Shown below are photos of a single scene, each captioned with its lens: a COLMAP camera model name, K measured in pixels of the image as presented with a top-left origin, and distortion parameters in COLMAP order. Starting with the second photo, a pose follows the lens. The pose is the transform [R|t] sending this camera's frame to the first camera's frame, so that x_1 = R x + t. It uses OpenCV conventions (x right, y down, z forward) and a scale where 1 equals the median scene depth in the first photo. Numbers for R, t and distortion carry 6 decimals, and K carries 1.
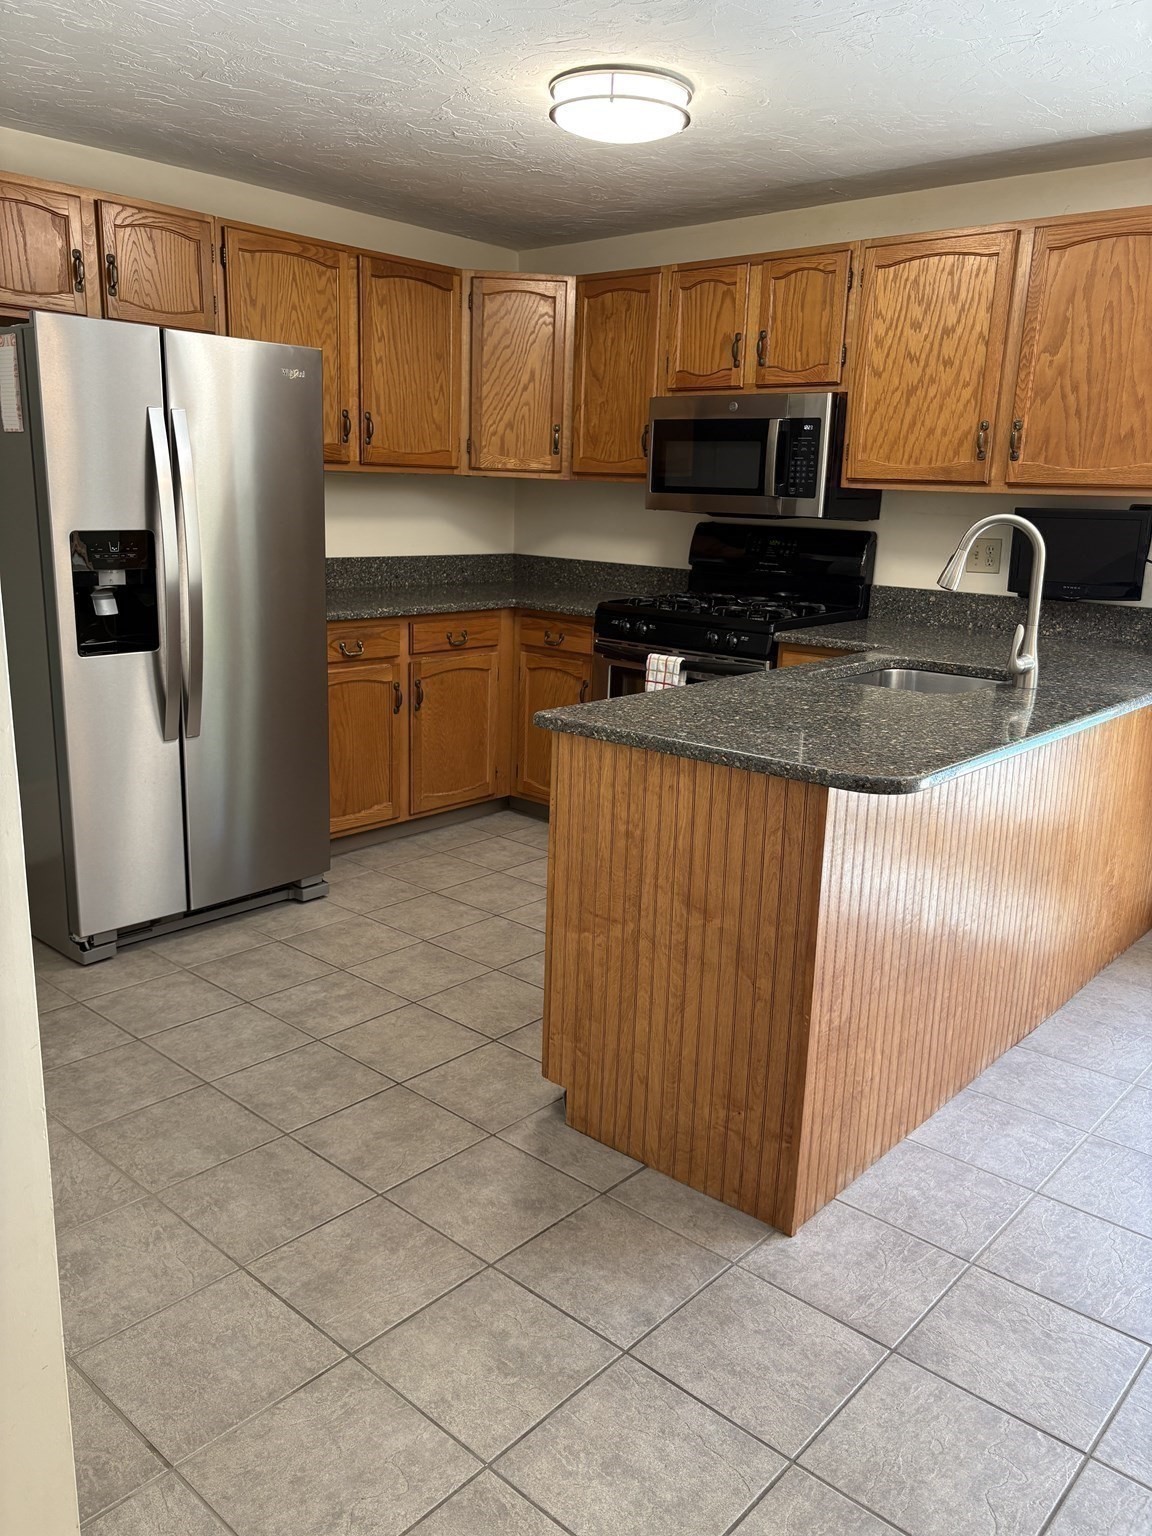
lens RADIAL K [[1169.0, 0, 573.5], [0, 1169.0, 772.8], [0, 0, 1]] dist [0.013837, 0.010314]
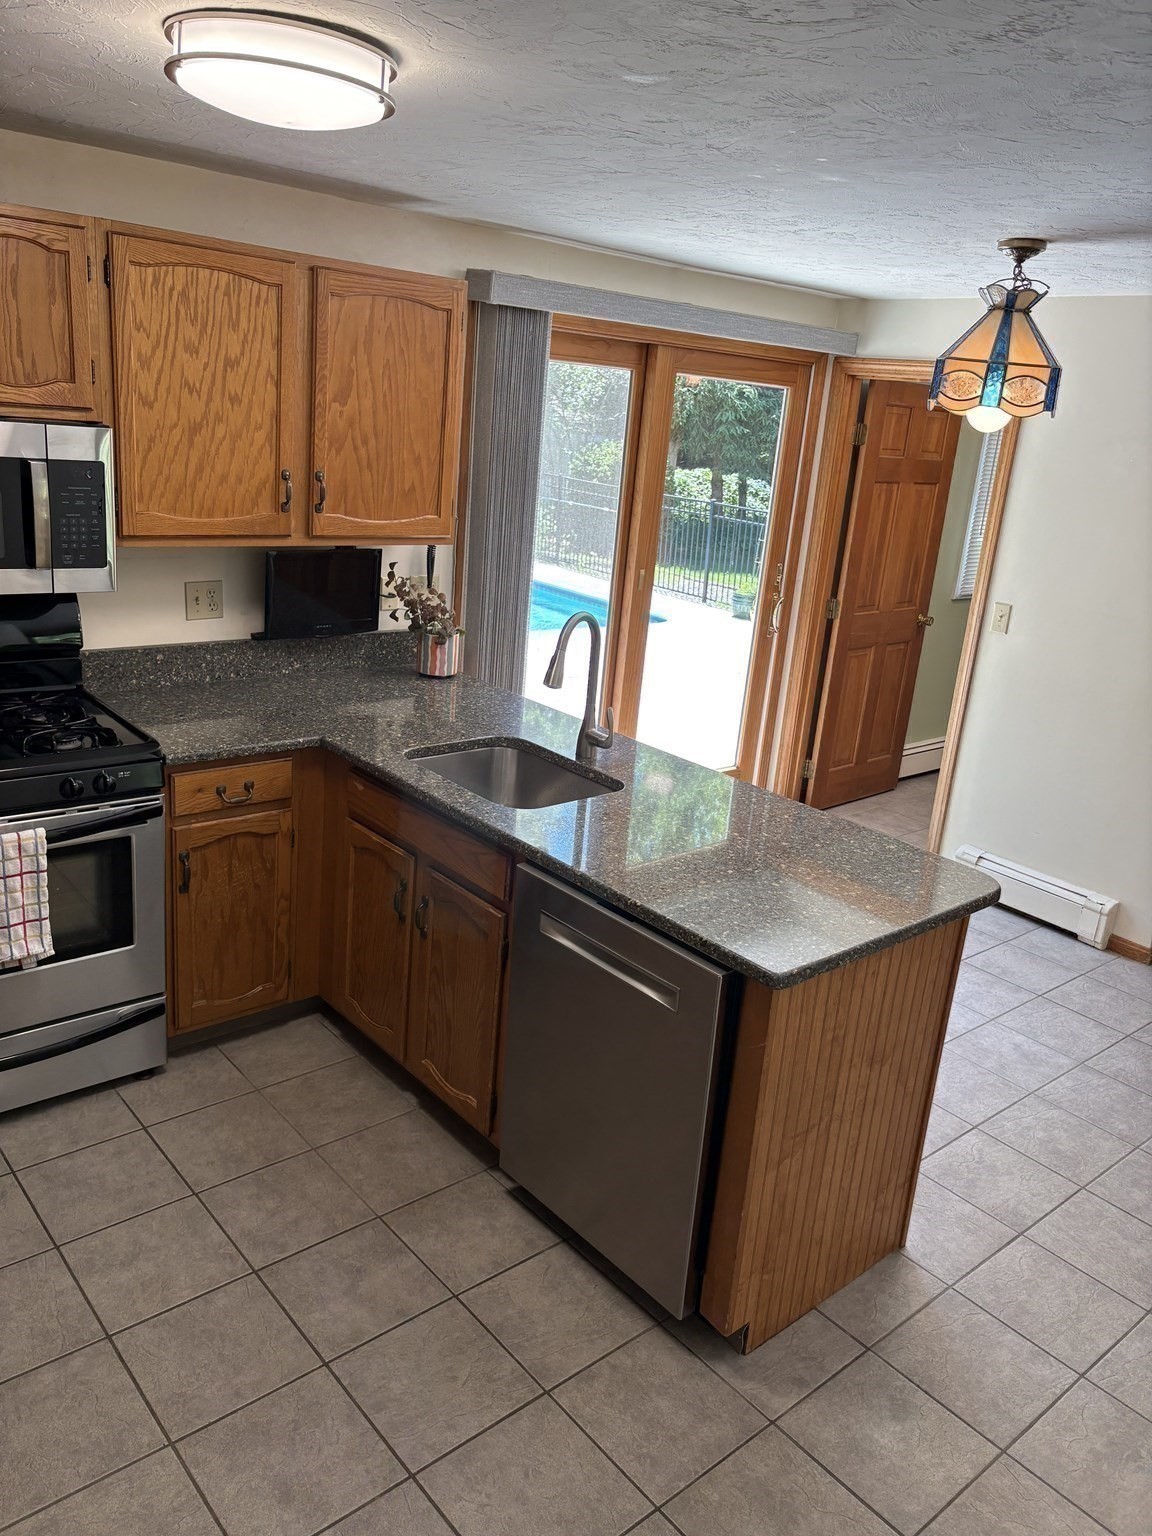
lens RADIAL K [[1169.0, 0, 571.7], [0, 1169.0, 762.2], [0, 0, 1]] dist [0.013837, 0.010314]
pose [[0.135113, -0.311562, 0.940571, -0.530970], [0.156842, 0.944033, 0.290178, -0.309298], [-0.978338, 0.108314, 0.176417, 0.637553]]
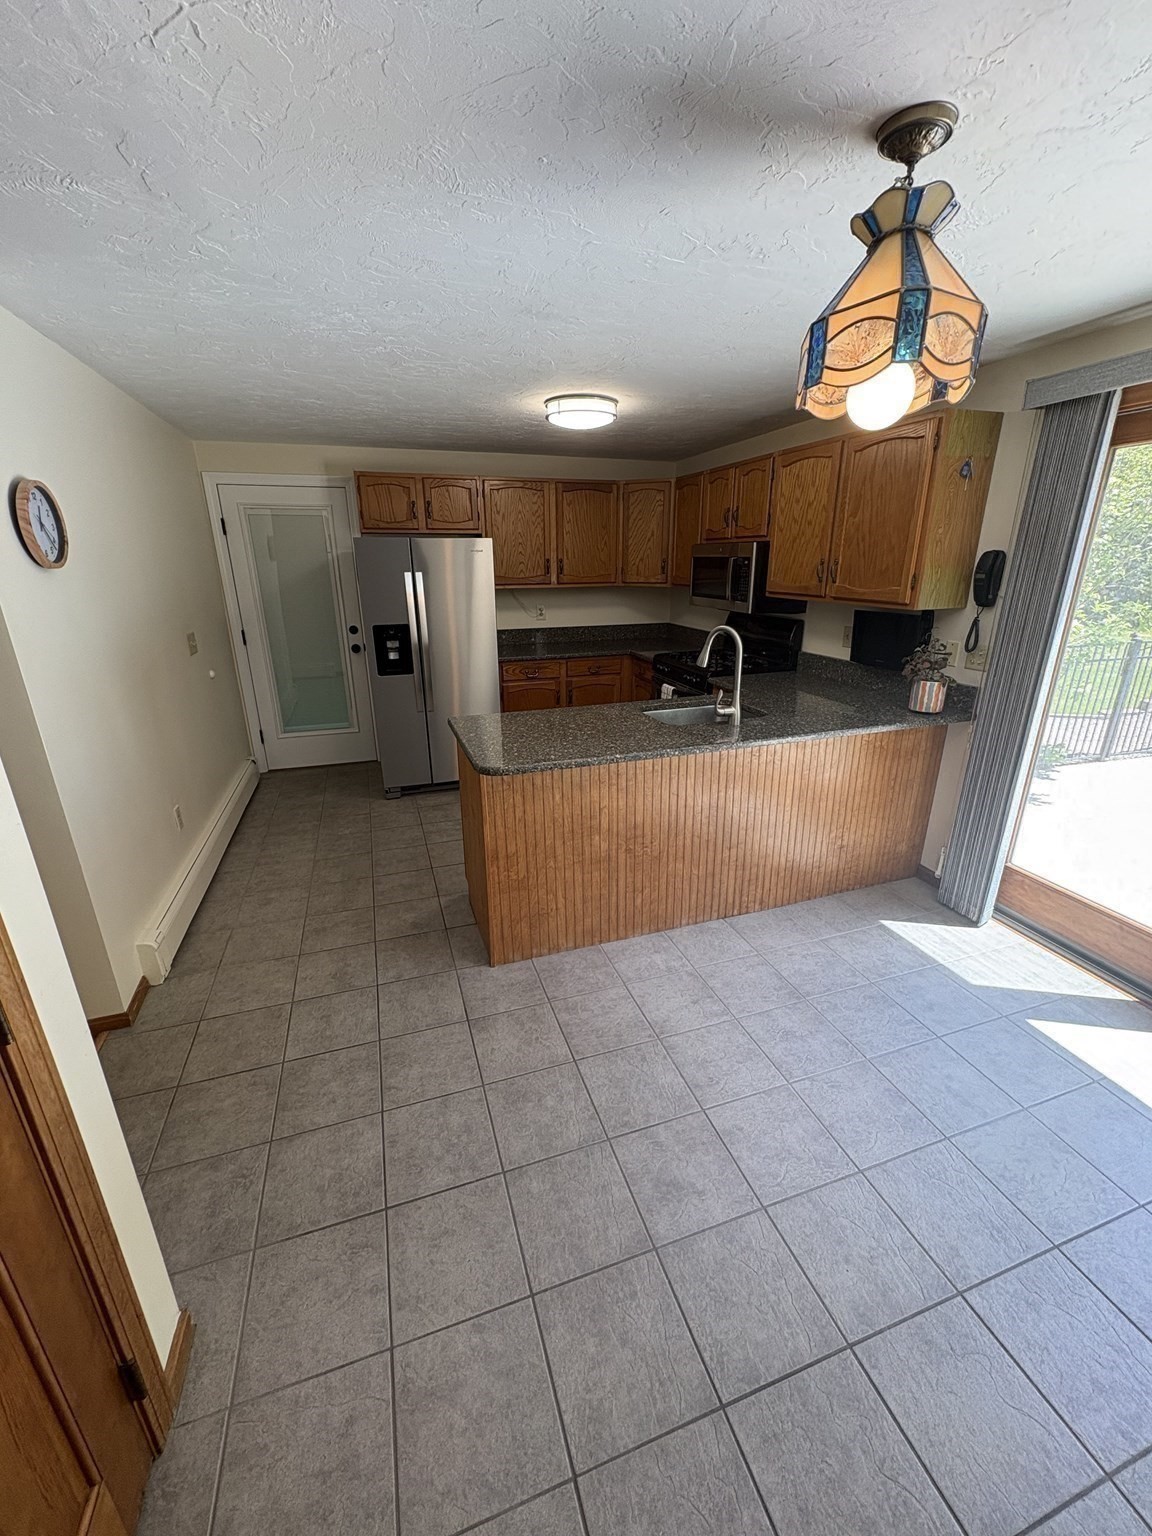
lens RADIAL K [[614.7, 0, 574.7], [0, 614.7, 767.3], [0, 0, 1]] dist [0.000733, -0.001197]
pose [[0.867527, 0.125821, -0.481214, 0.493915], [-0.086554, 0.990903, 0.103049, -0.064977], [0.489802, -0.047746, 0.870525, 0.052837]]
